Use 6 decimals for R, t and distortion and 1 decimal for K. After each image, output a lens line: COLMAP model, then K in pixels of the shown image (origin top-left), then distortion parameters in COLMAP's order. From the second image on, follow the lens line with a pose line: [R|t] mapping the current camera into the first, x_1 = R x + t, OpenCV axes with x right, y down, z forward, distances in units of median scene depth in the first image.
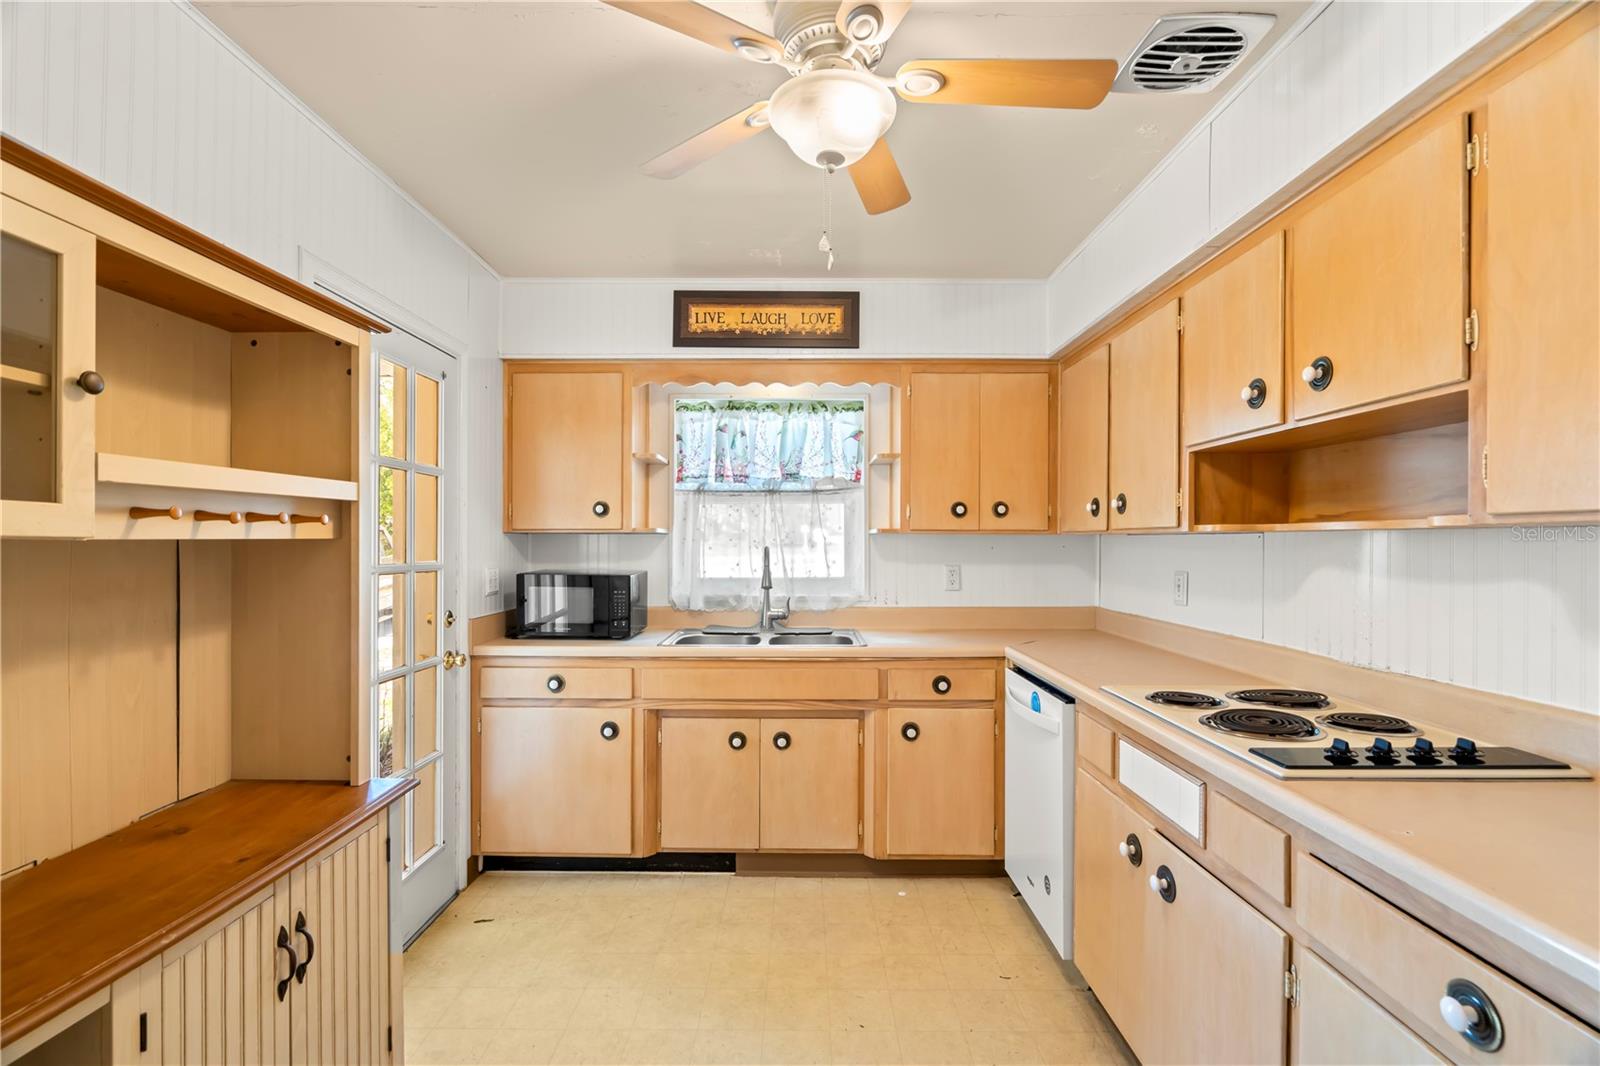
lens RADIAL K [[733.4, 0, 791.3], [0, 733.4, 543.6], [0, 0, 1]] dist [-0.001970, 0.000489]
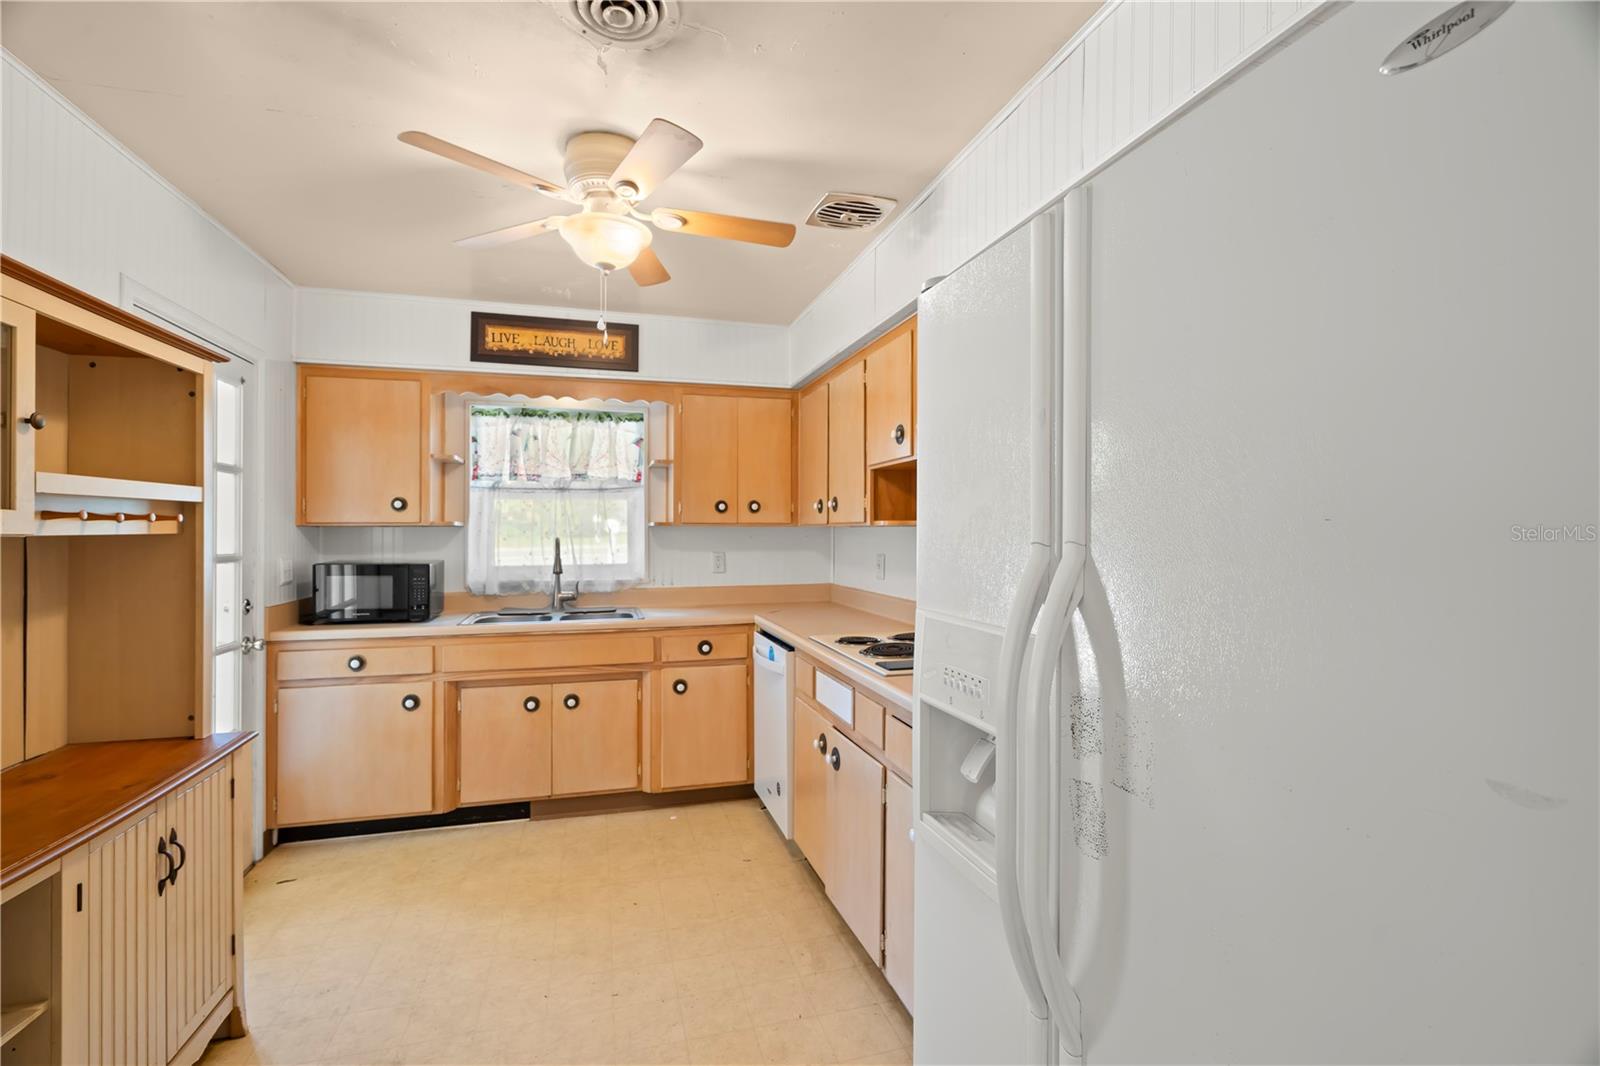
lens RADIAL K [[731.9, 0, 798.1], [0, 731.9, 526.4], [0, 0, 1]] dist [-0.009059, 0.008570]
pose [[0.959327, -0.001383, 0.282292, 0.005395], [0.003986, 0.999955, -0.008646, -0.002442], [-0.282267, 0.009420, 0.959290, -0.241723]]
